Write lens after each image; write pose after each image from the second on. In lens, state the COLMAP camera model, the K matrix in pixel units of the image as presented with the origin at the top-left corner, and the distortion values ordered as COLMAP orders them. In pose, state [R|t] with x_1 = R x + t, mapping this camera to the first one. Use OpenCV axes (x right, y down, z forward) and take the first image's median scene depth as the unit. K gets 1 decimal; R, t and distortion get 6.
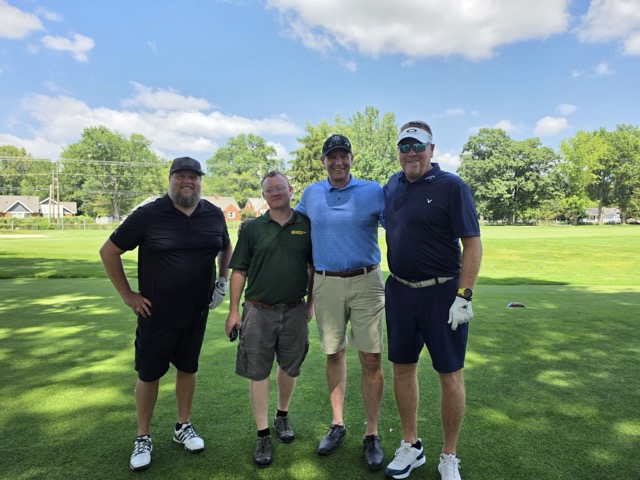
lens RADIAL K [[436.5, 0, 314.5], [0, 436.5, 237.3], [0, 0, 1]] dist [0.042579, -0.002565]
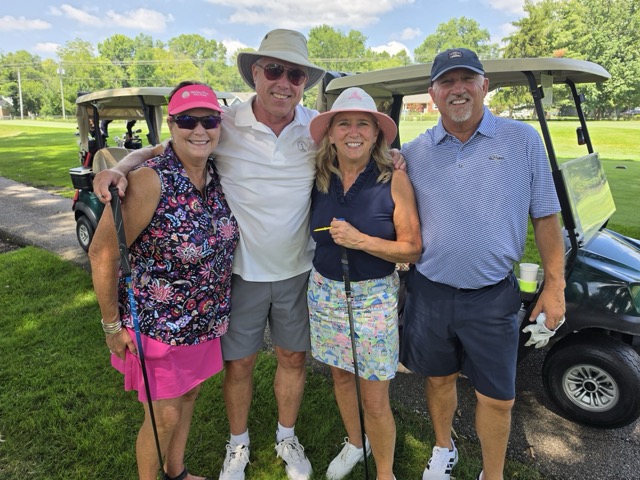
lens RADIAL K [[456.8, 0, 322.9], [0, 456.8, 239.7], [0, 0, 1]] dist [-0.002448, 0.007165]
pose [[0.912498, 0.107336, -0.394748, 0.026080], [-0.014928, 0.973058, 0.230078, 0.008611], [0.408808, -0.204053, 0.889516, -0.134604]]
